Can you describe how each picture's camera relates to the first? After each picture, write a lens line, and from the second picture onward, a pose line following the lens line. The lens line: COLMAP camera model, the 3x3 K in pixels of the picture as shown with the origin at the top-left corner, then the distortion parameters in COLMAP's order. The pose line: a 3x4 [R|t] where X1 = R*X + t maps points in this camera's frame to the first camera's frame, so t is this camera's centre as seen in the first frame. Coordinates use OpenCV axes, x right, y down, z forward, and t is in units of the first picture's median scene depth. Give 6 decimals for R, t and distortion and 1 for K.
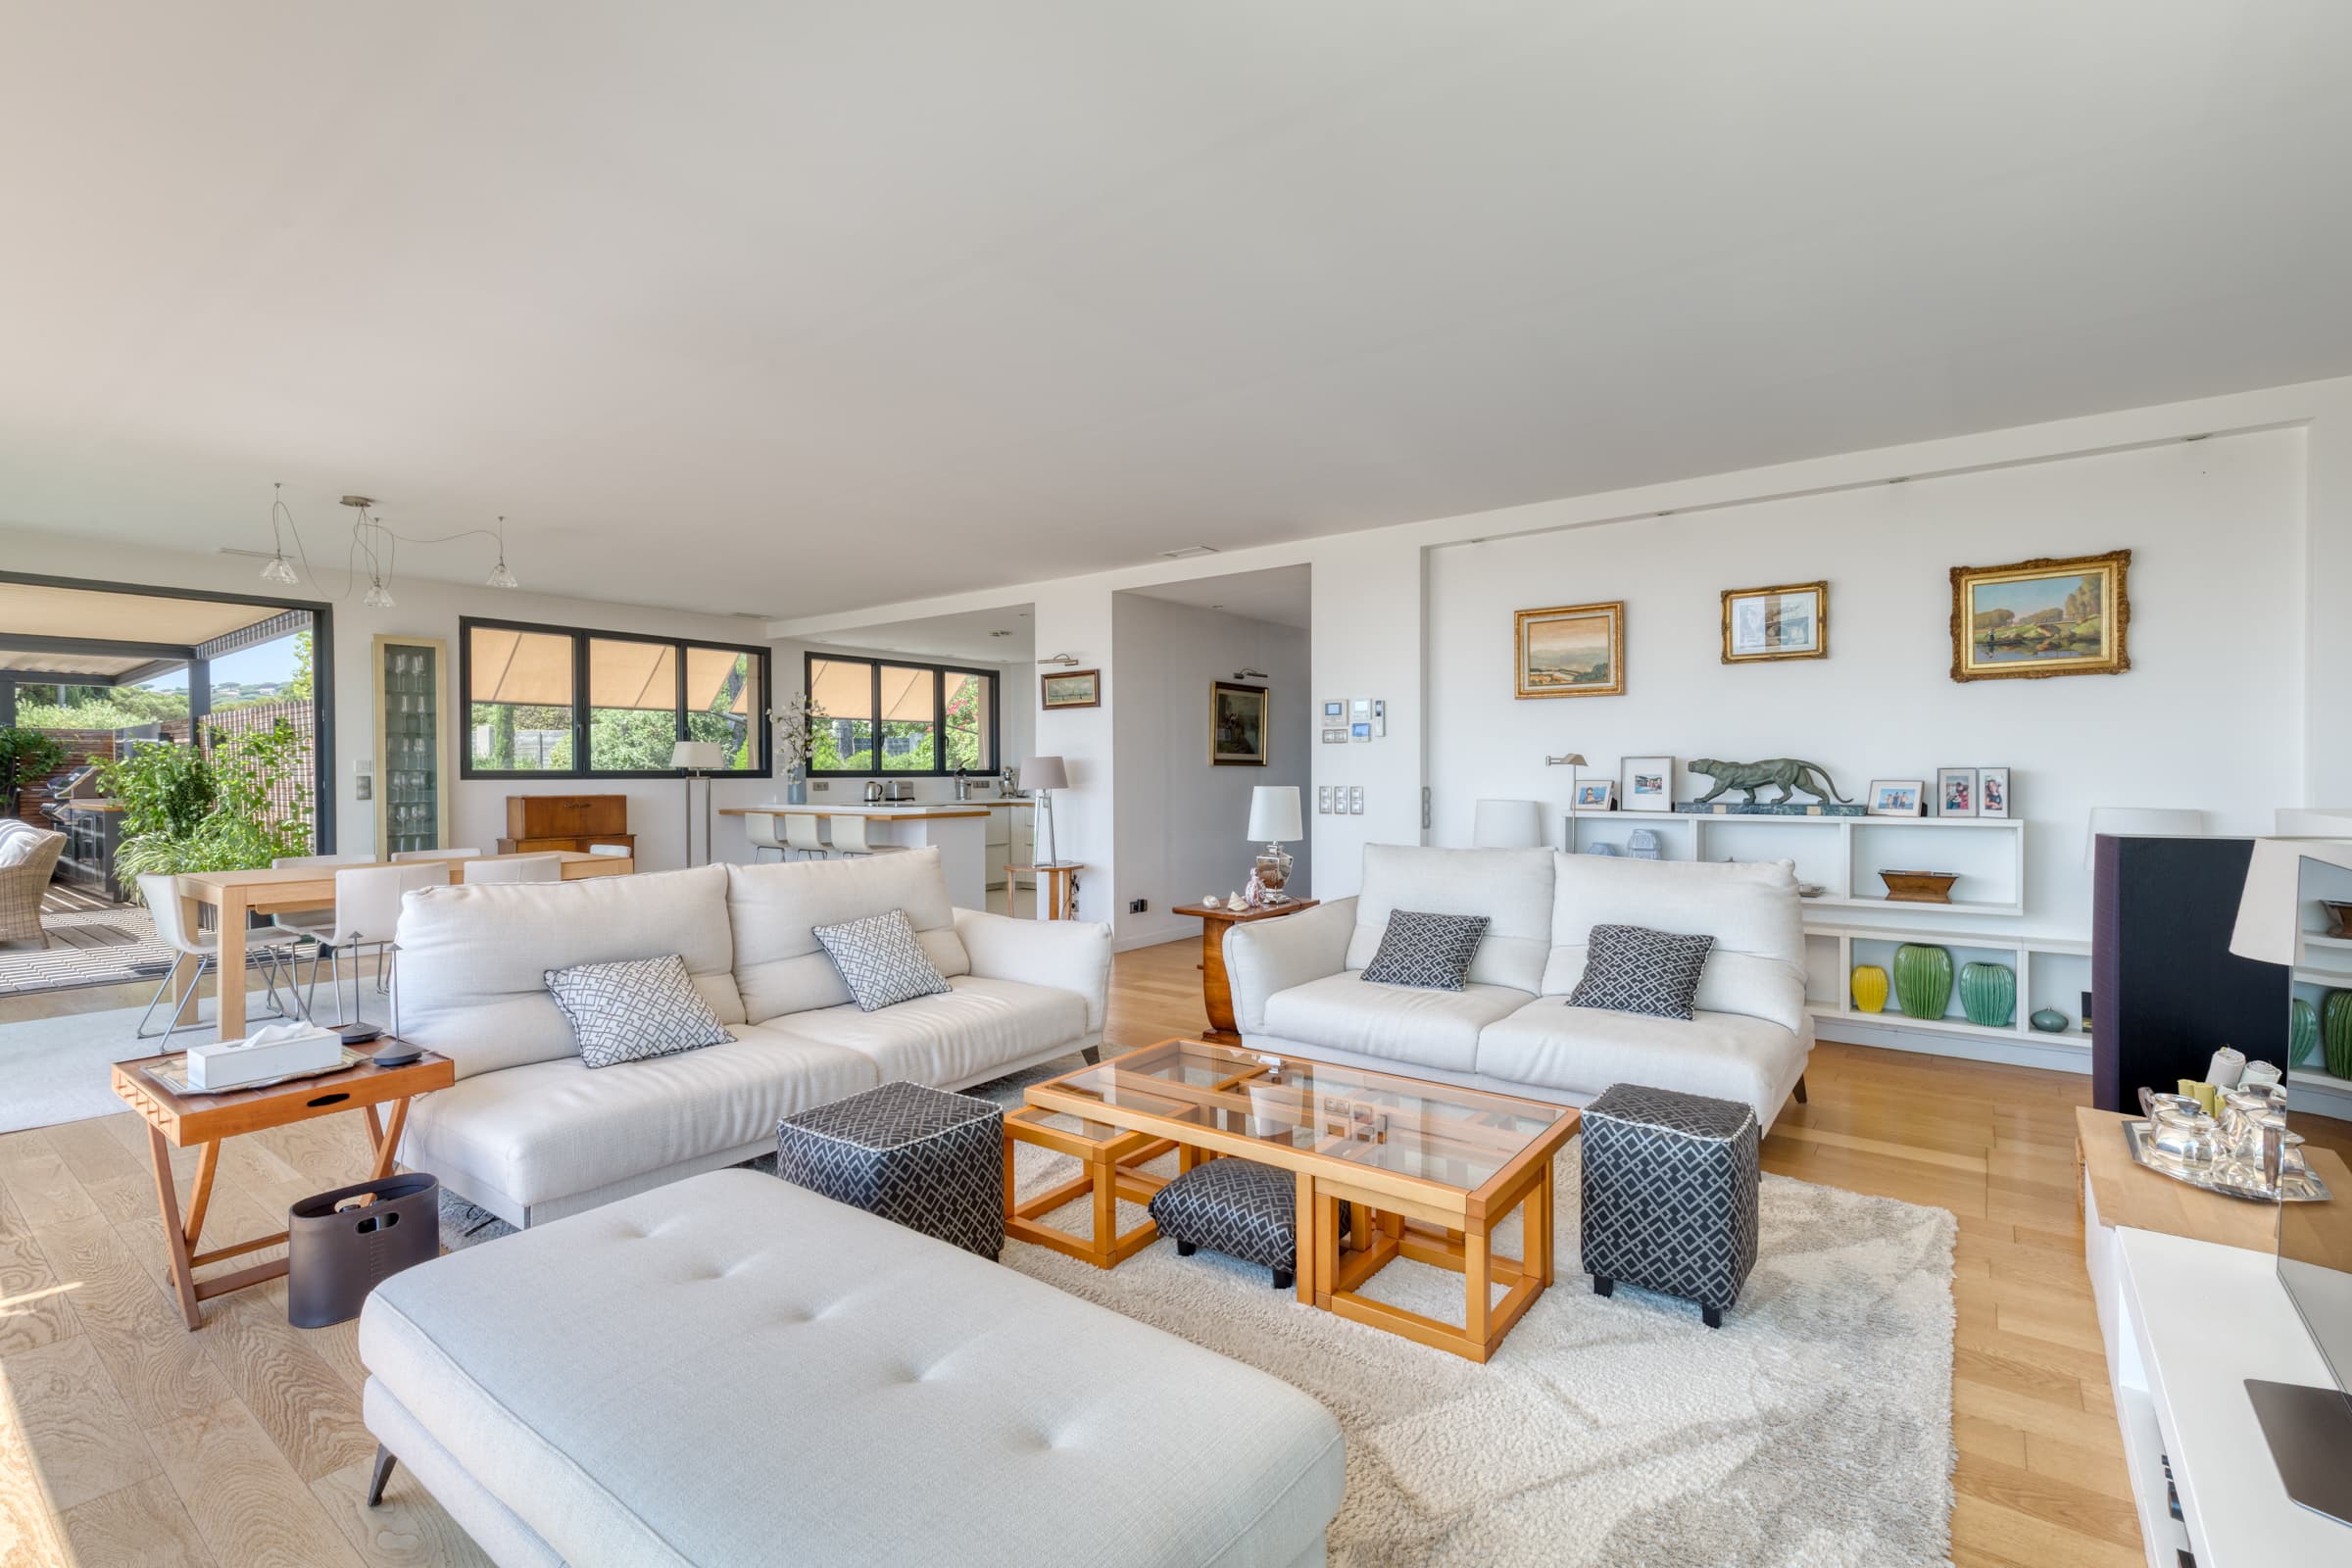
lens RADIAL K [[1049.4, 0, 1176.0], [0, 1049.4, 784.0], [0, 0, 1]] dist [0.030266, 0.000123]
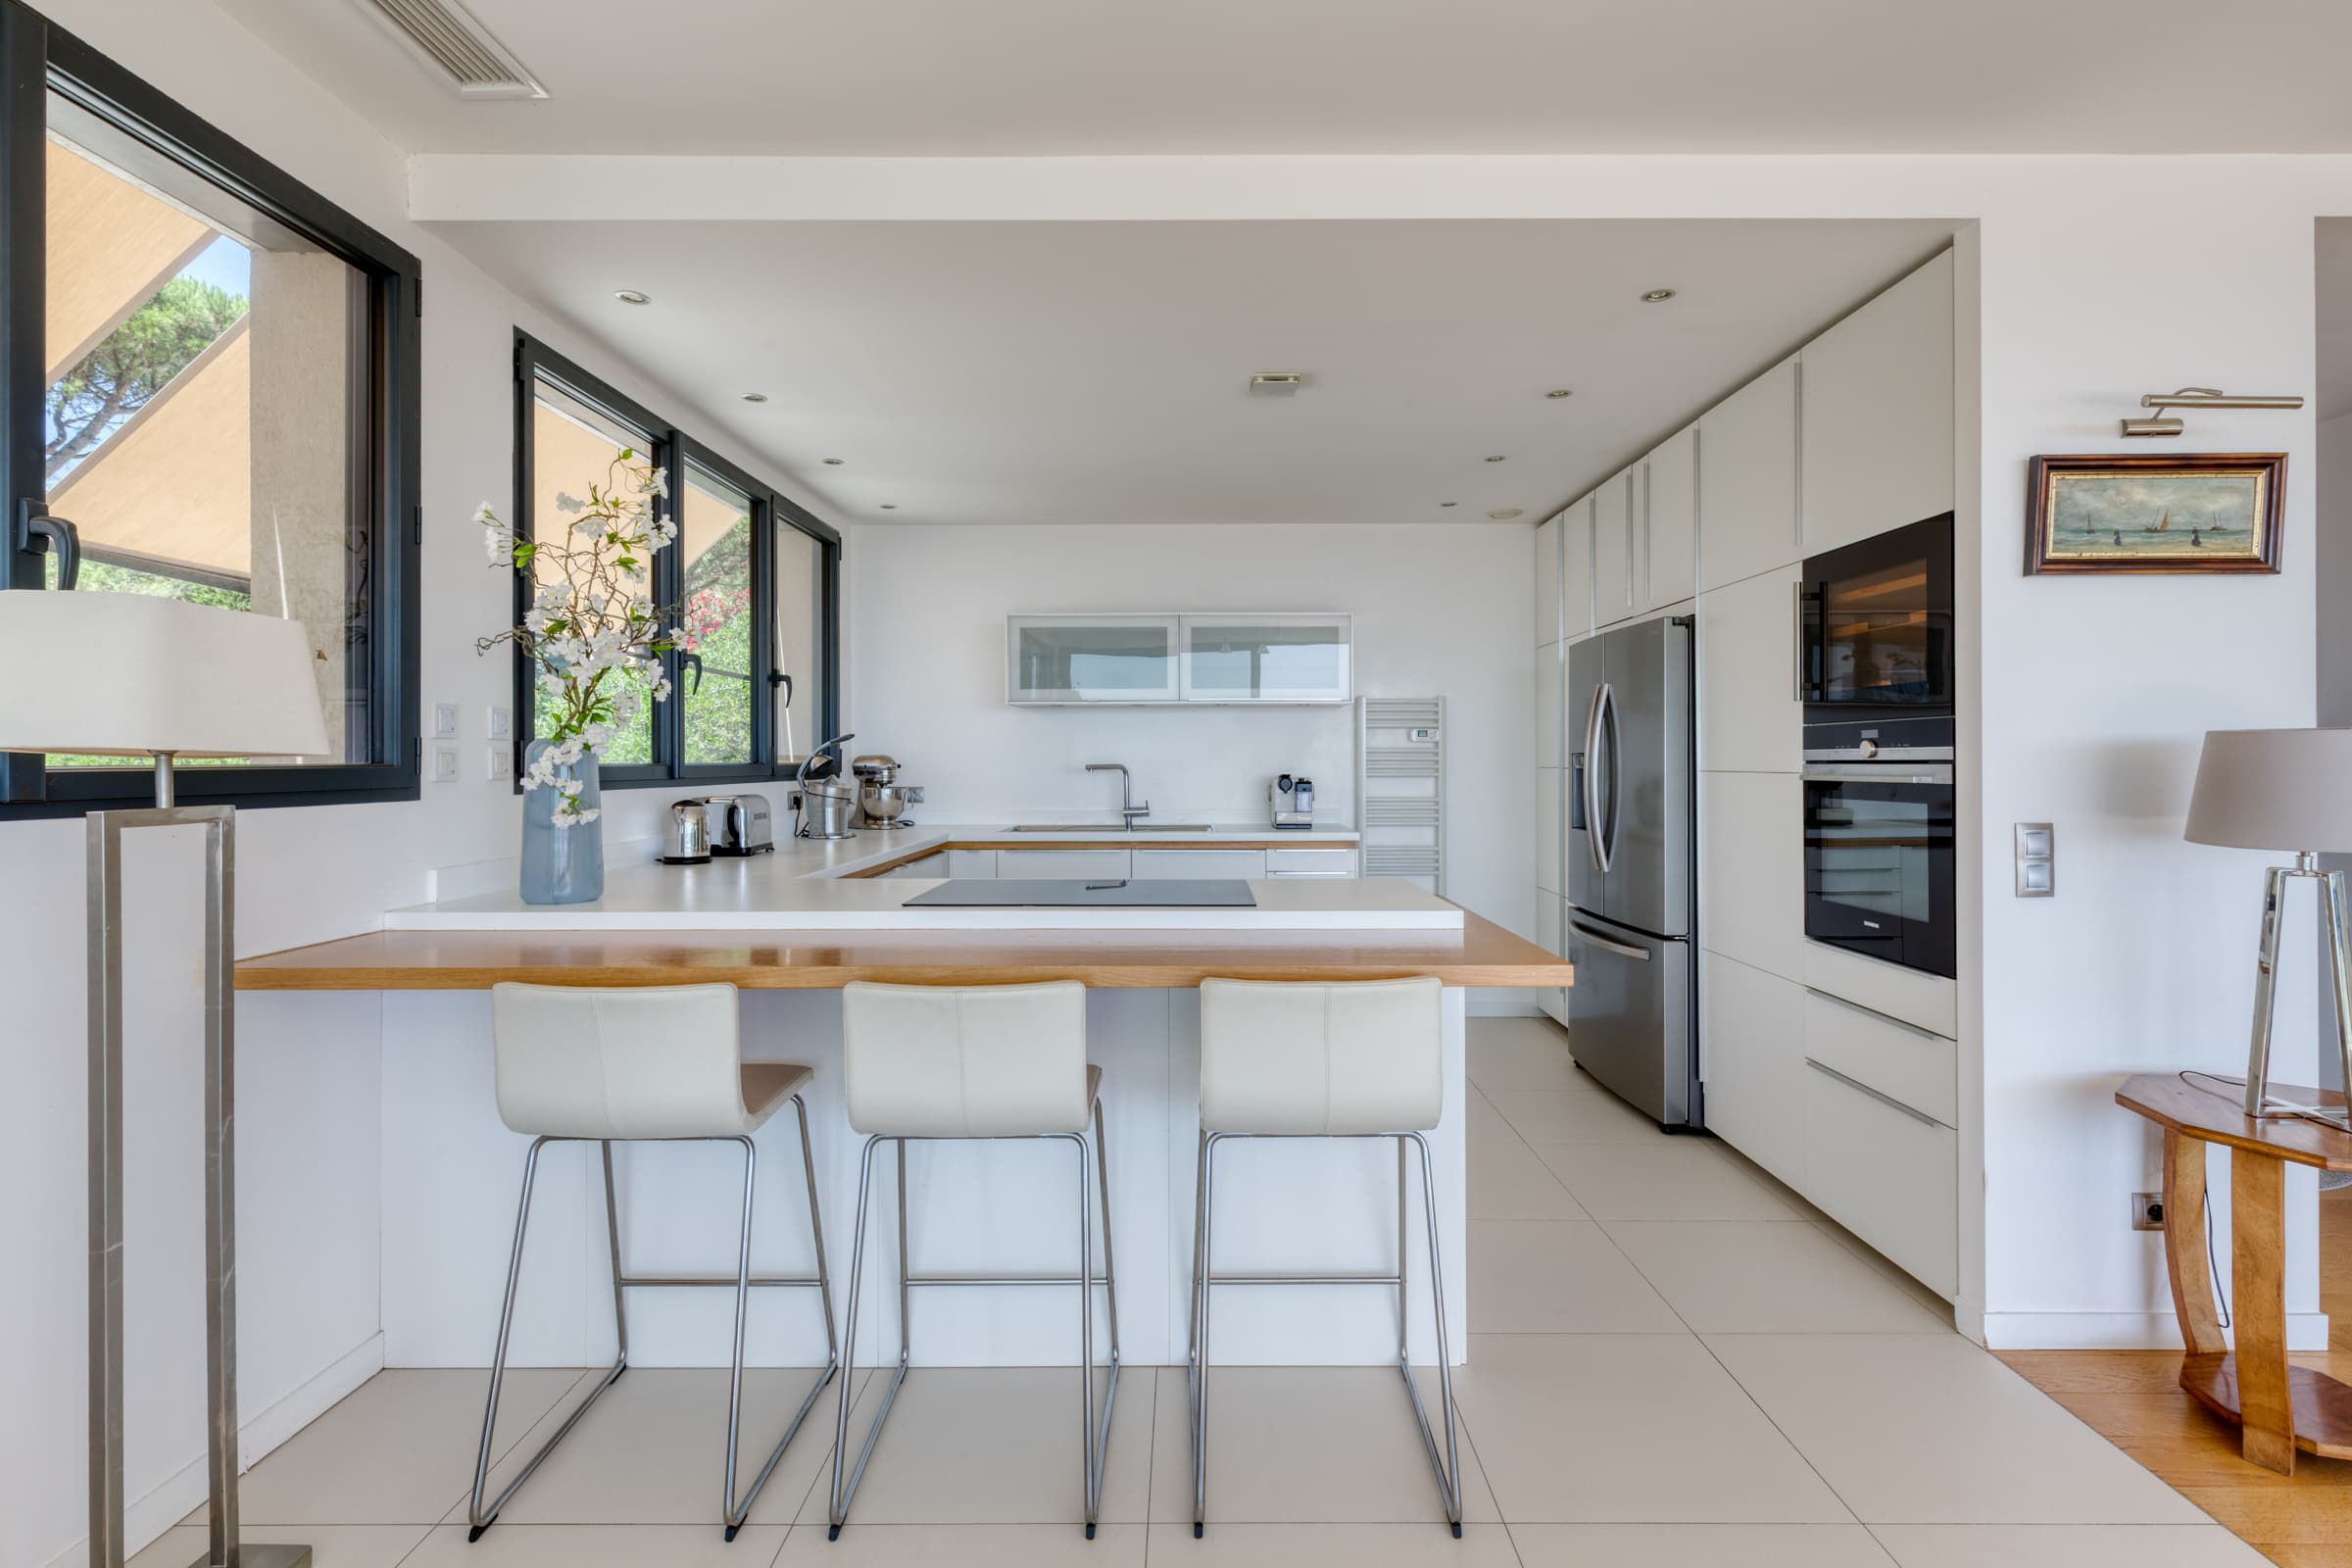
lens RADIAL K [[1049.4, 0, 1176.0], [0, 1049.4, 784.0], [0, 0, 1]] dist [0.030266, 0.000123]
pose [[0.796724, -0.008269, 0.604287, -0.426391], [0.005059, 0.999963, 0.007014, -0.010936], [-0.604322, -0.002531, 0.796736, 0.746565]]
